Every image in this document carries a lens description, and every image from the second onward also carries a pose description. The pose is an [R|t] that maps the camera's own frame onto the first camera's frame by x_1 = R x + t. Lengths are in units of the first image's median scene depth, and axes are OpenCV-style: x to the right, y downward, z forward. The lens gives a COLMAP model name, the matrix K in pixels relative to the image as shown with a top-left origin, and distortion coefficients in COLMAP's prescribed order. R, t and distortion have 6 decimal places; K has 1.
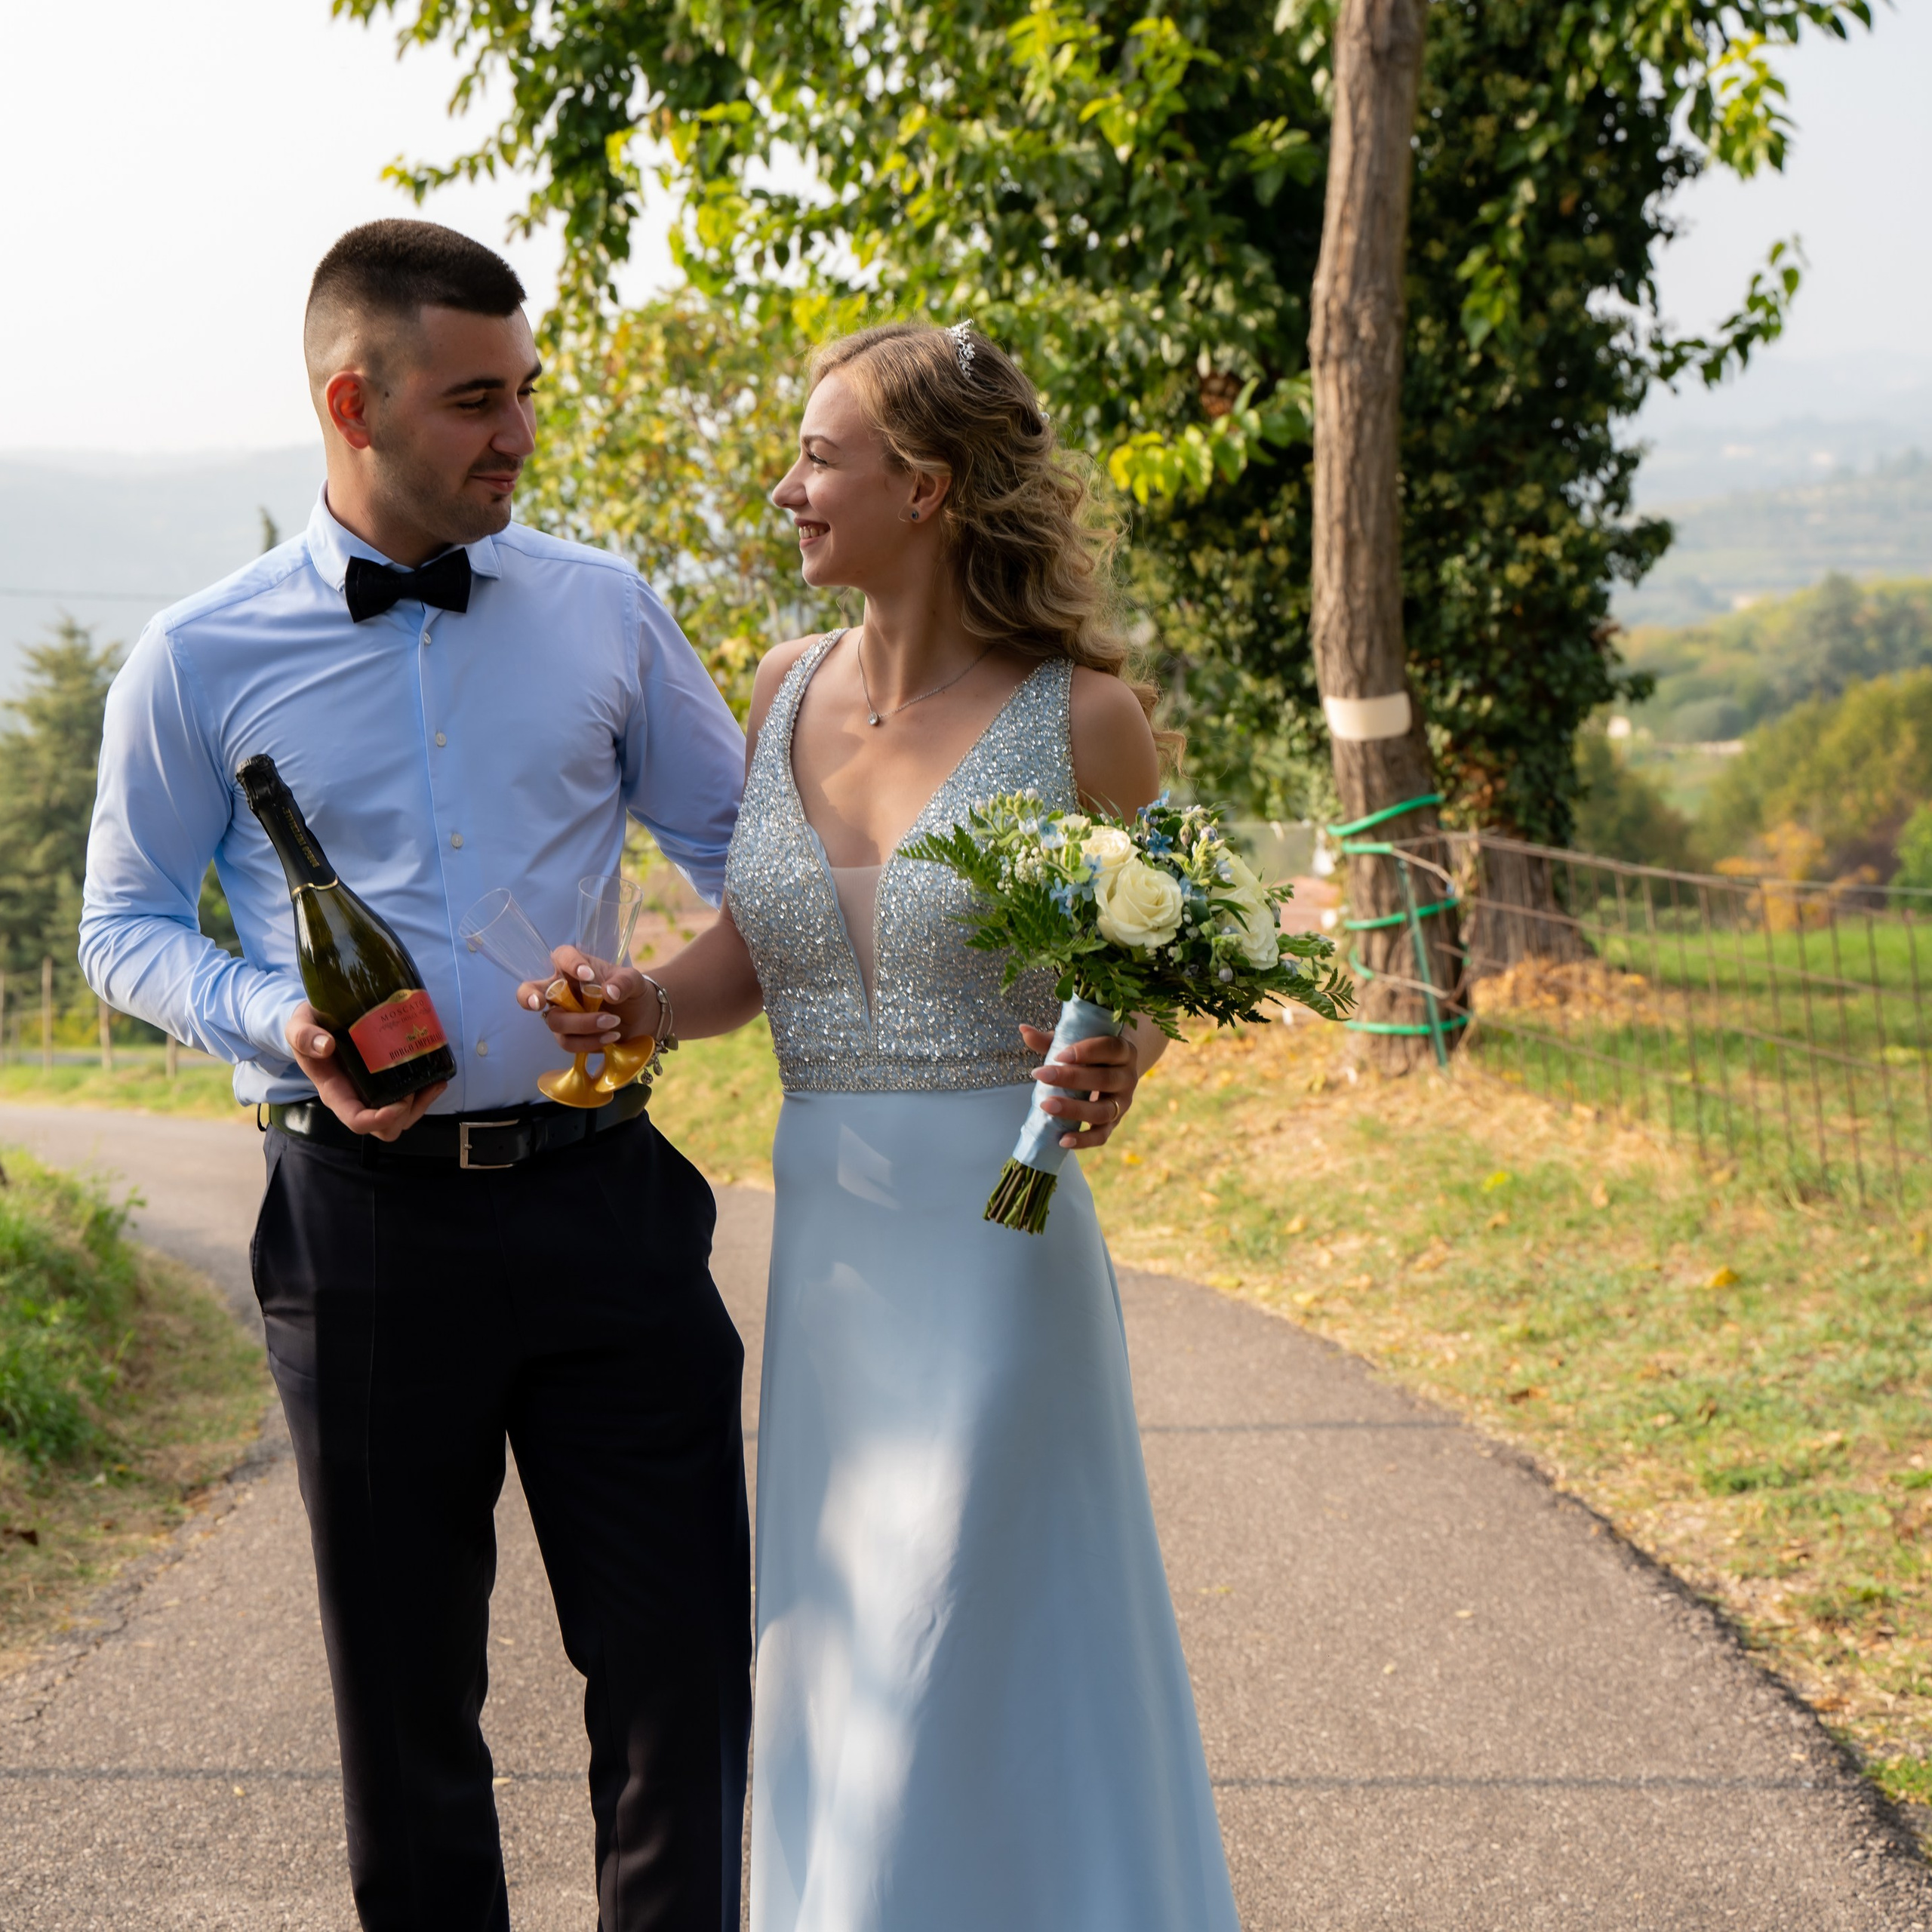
lens RADIAL K [[3703.9, 0, 865.0], [0, 3703.9, 905.4], [0, 0, 1]] dist [-0.031768, 0.330351]
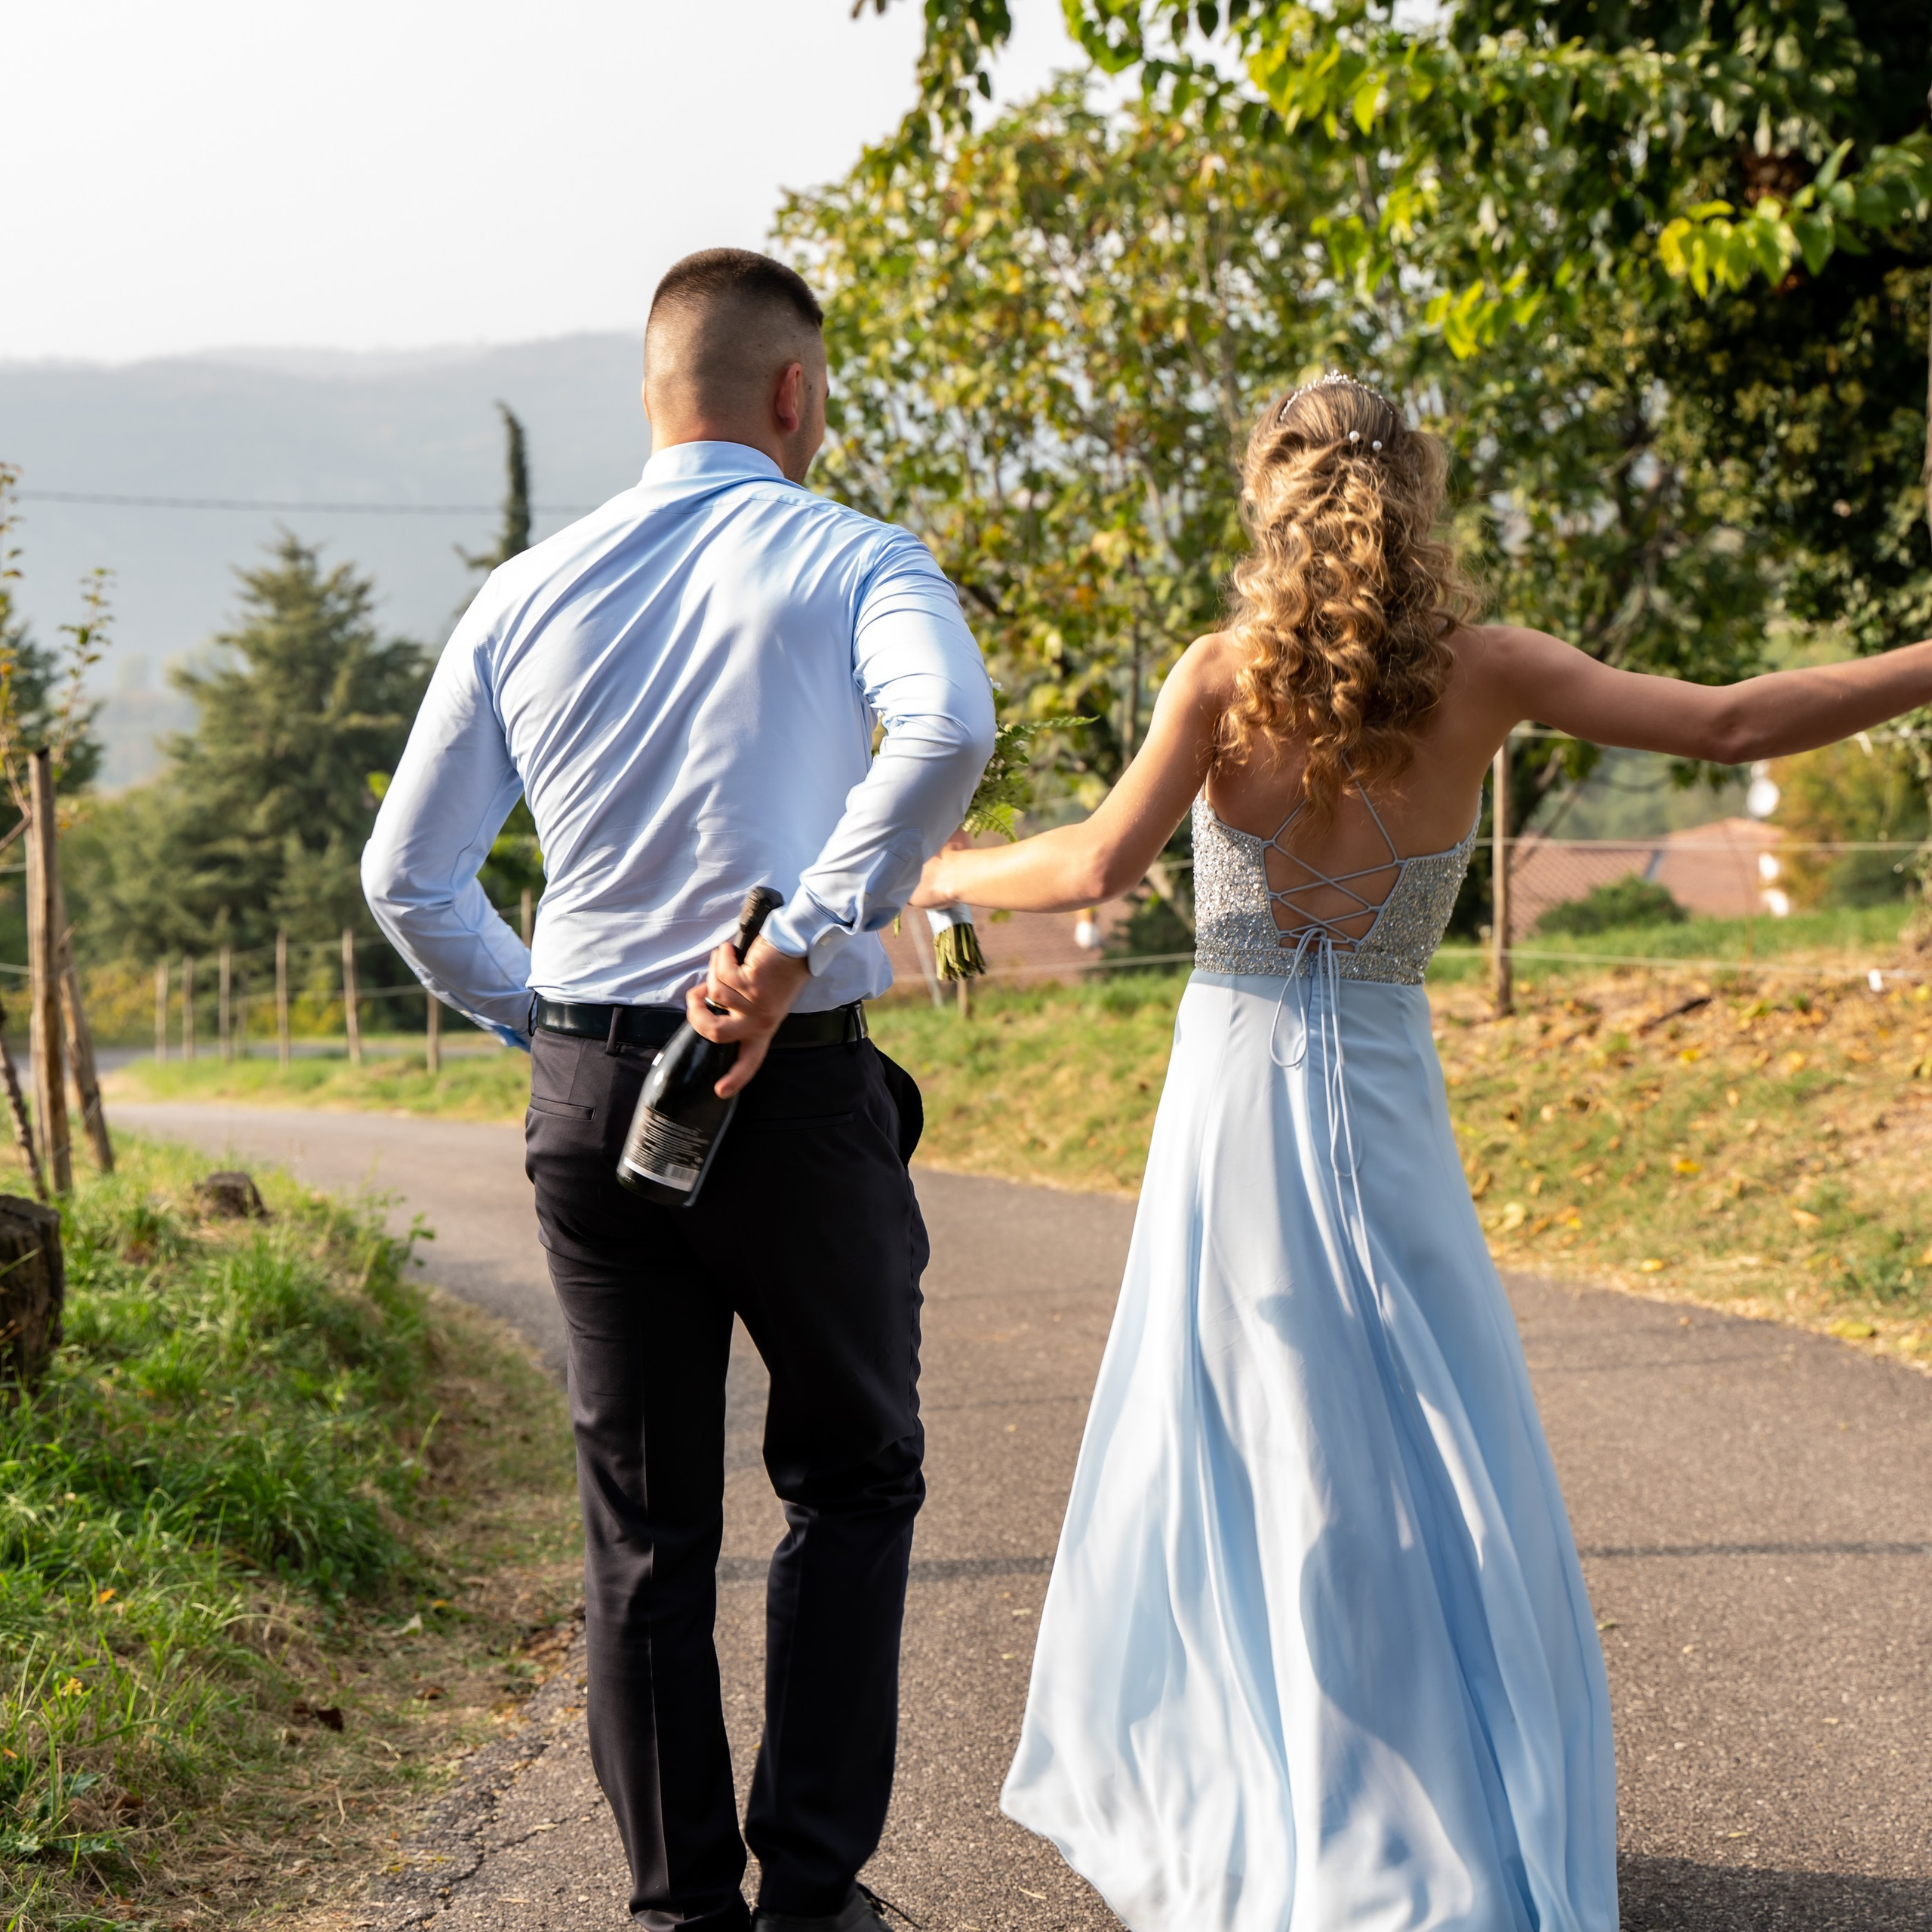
lens RADIAL K [[4177.9, 0, 967.9], [0, 4177.9, 968.7], [0, 0, 1]] dist [0.136577, -0.132672]
pose [[0.998644, -0.012604, -0.050505, -0.030092], [0.013840, 0.999612, 0.024191, 0.002984], [0.050181, -0.024858, 0.998431, 0.097824]]
